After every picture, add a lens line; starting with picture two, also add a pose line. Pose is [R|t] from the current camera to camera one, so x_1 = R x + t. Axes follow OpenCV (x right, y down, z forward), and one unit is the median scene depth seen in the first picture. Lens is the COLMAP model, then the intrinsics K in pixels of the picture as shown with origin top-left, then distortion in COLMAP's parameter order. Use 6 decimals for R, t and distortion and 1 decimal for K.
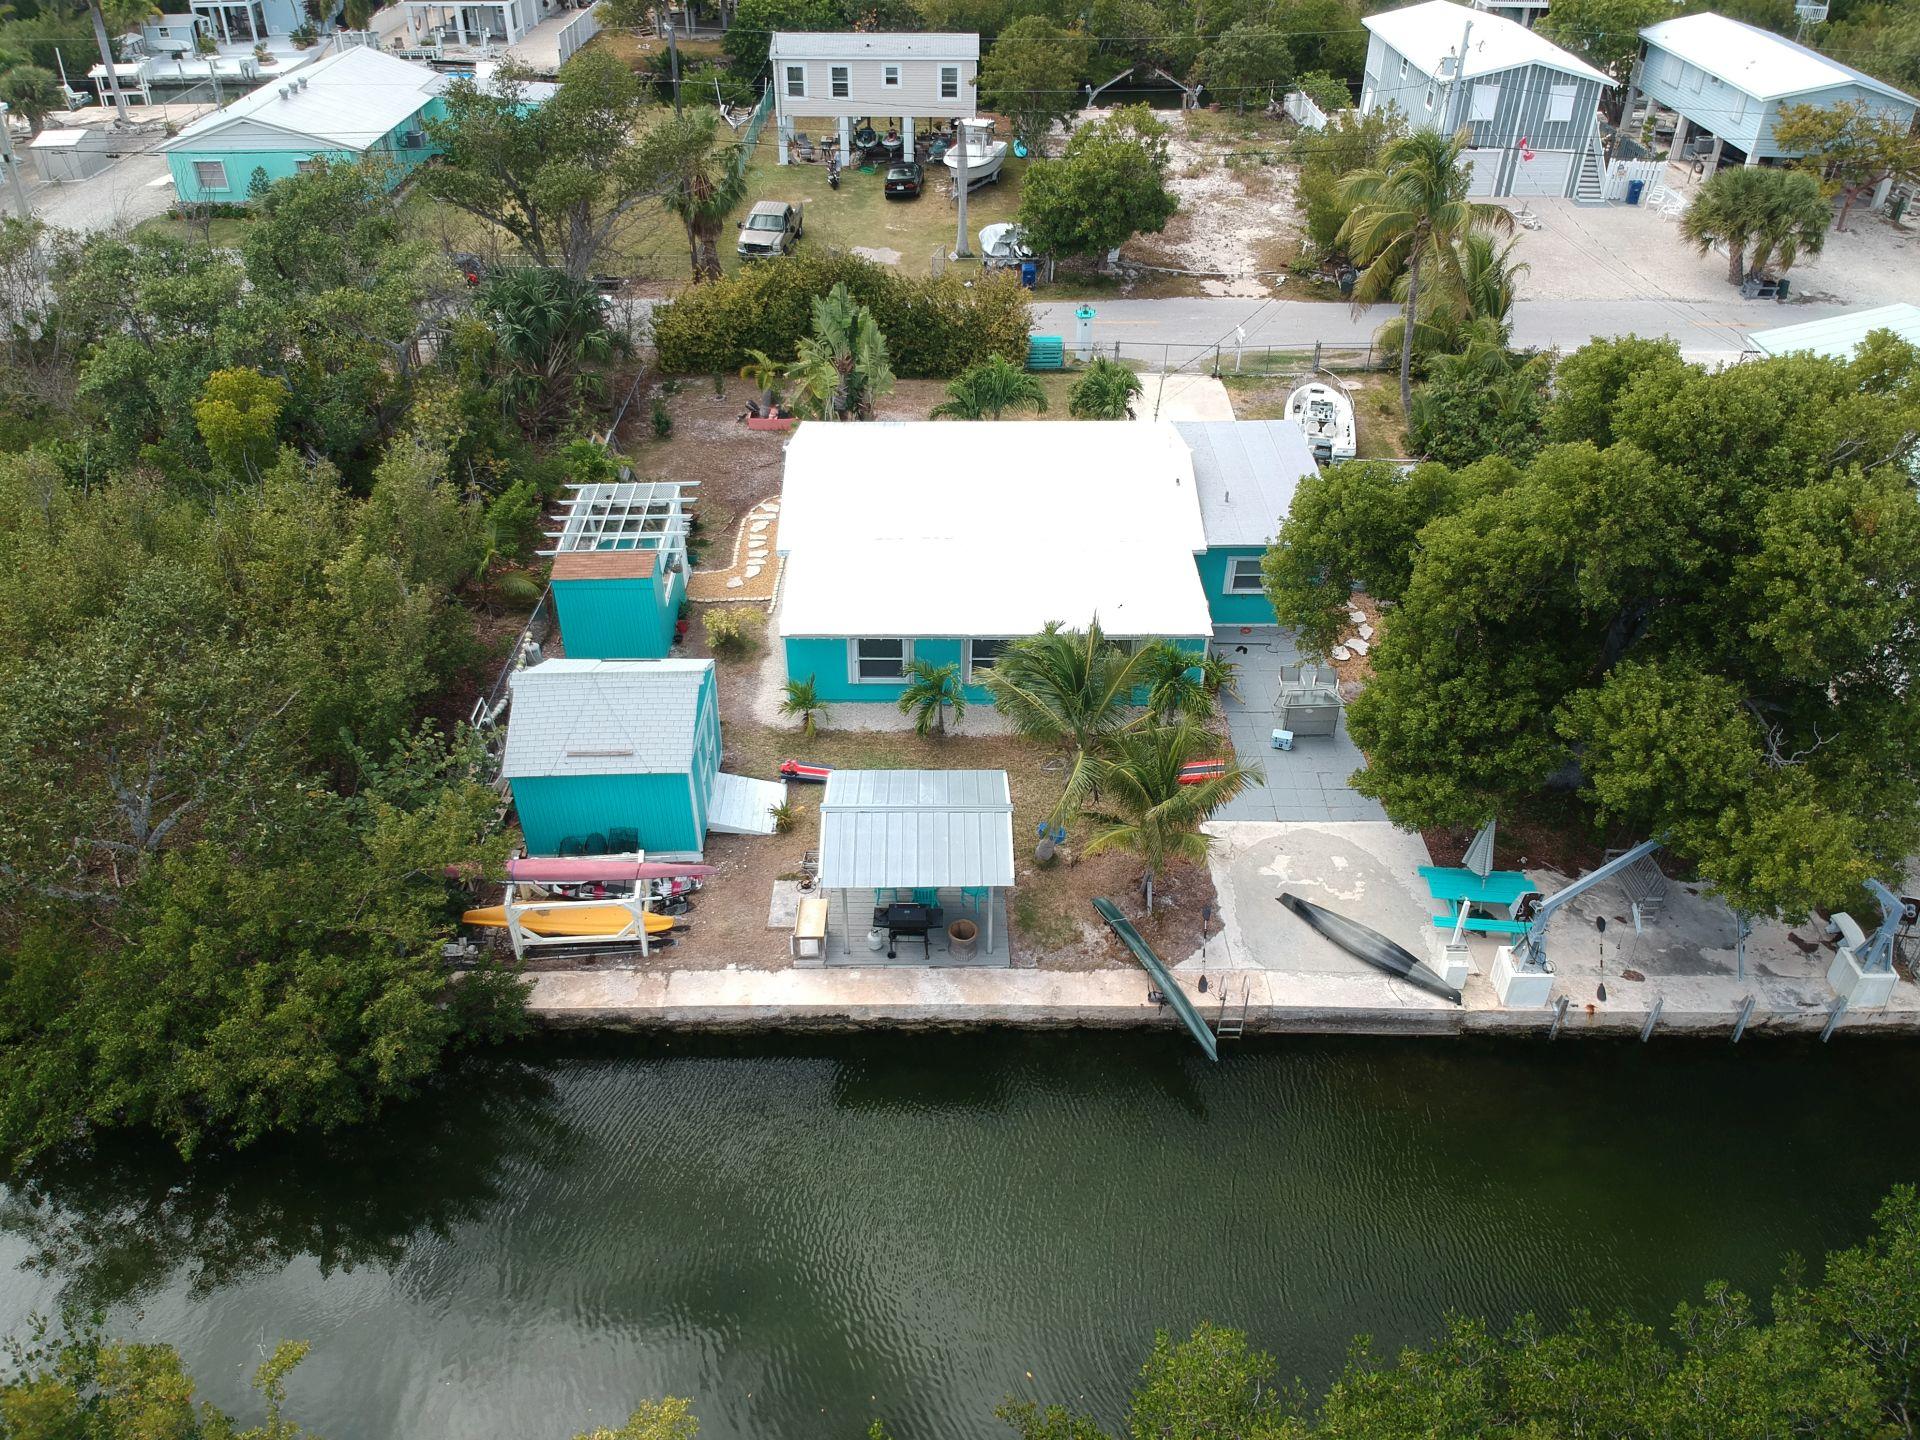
lens RADIAL K [[1415.9, 0, 955.8], [0, 1415.9, 697.5], [0, 0, 1]] dist [0.072629, -0.121237]
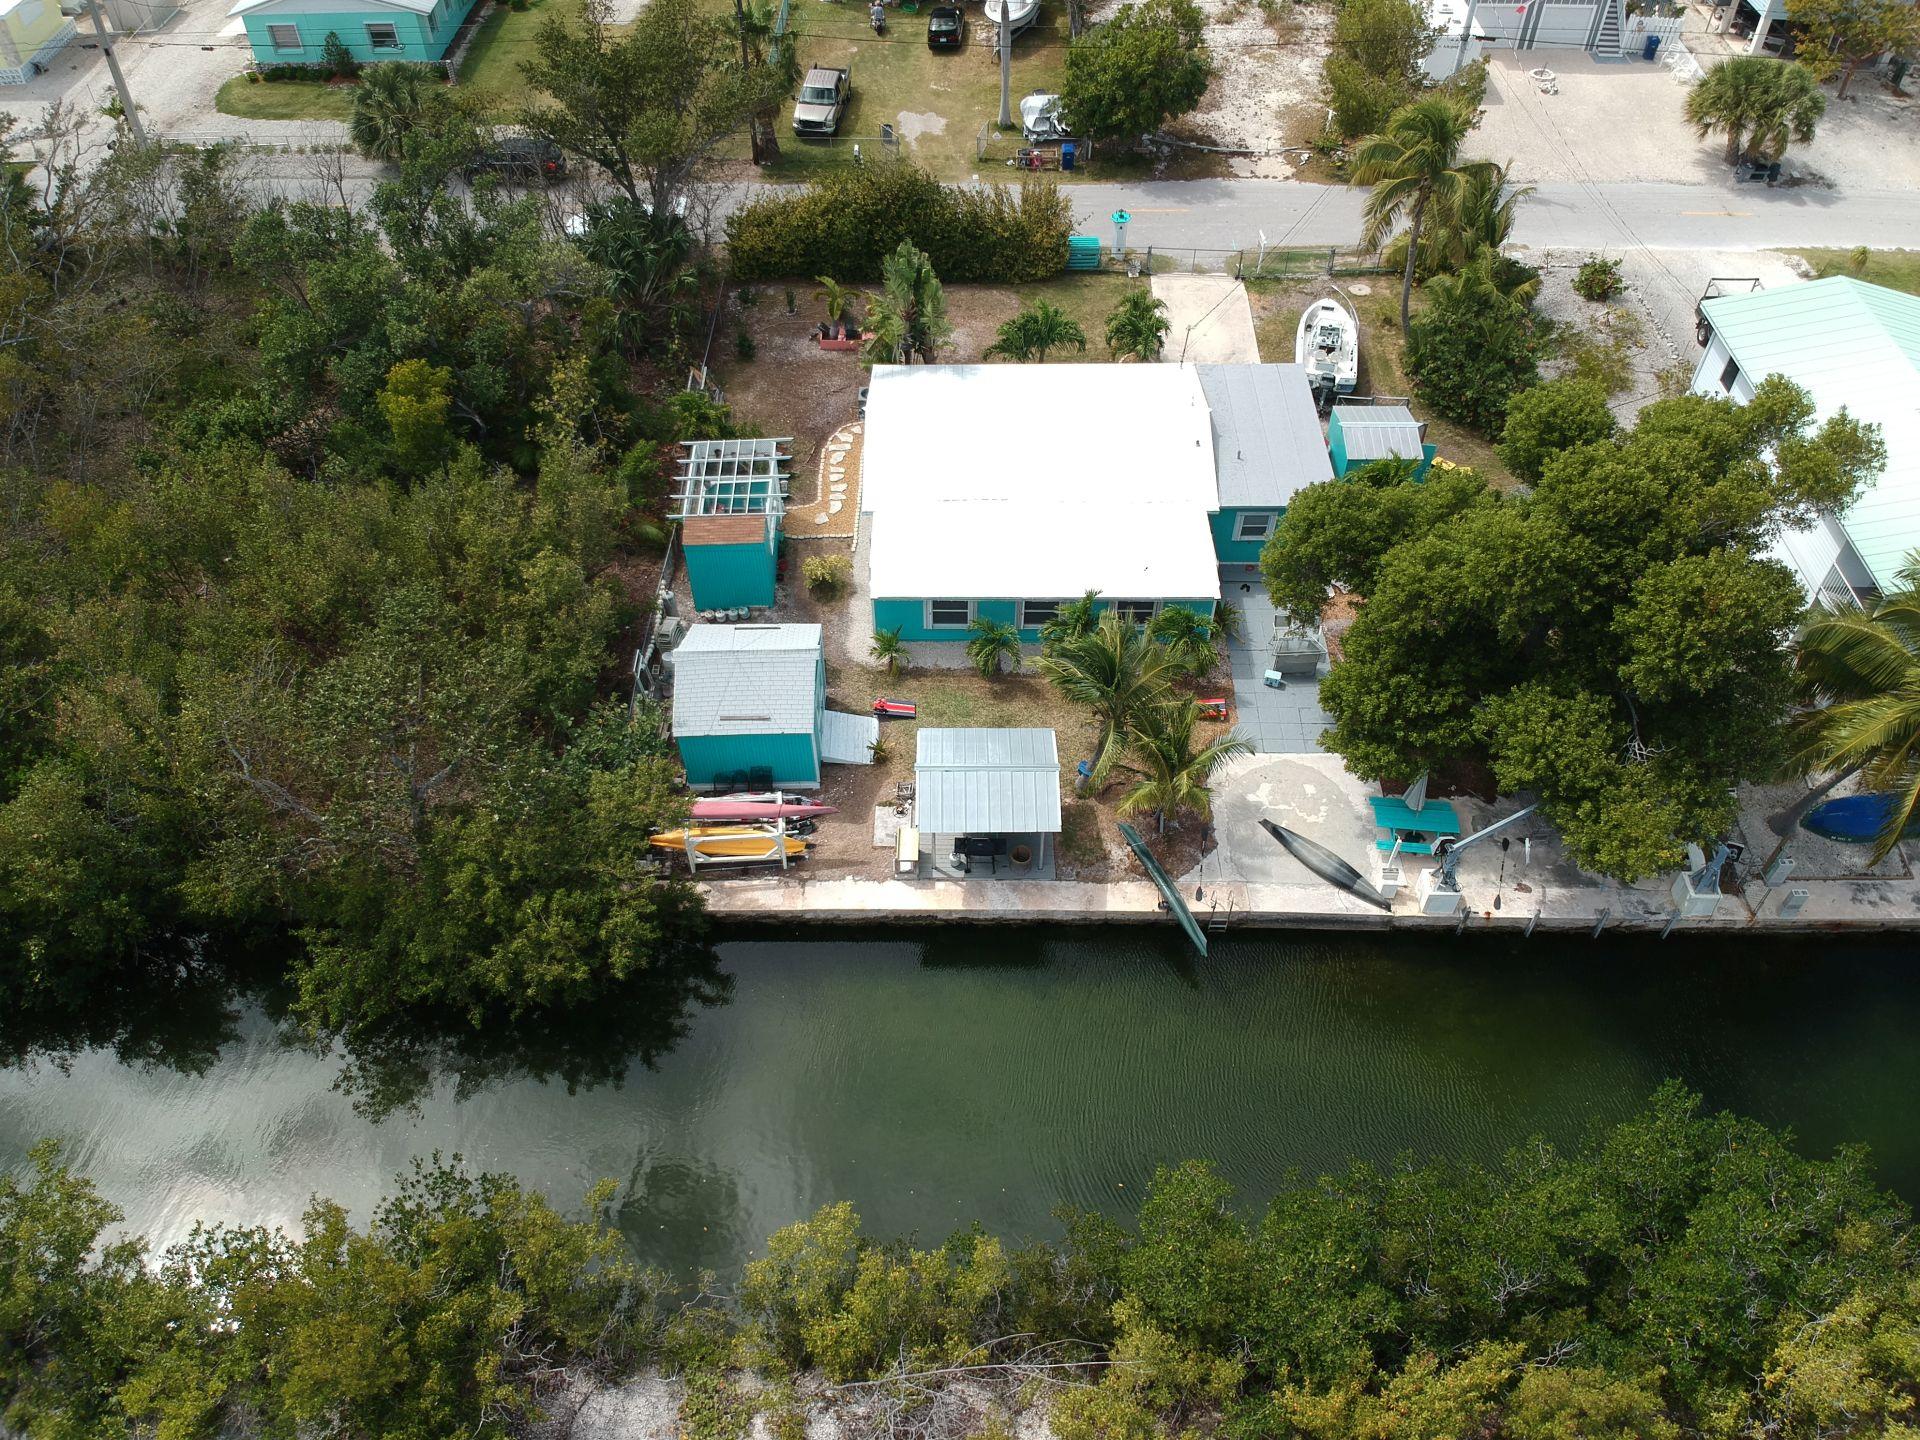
lens RADIAL K [[1415.9, 0, 949.7], [0, 1415.9, 700.1], [0, 0, 1]] dist [0.072629, -0.121237]
pose [[0.999899, 0.003191, -0.013865, -0.036359], [-0.000264, 0.978516, 0.206171, -0.206935], [0.014225, -0.206147, 0.978418, -0.227713]]
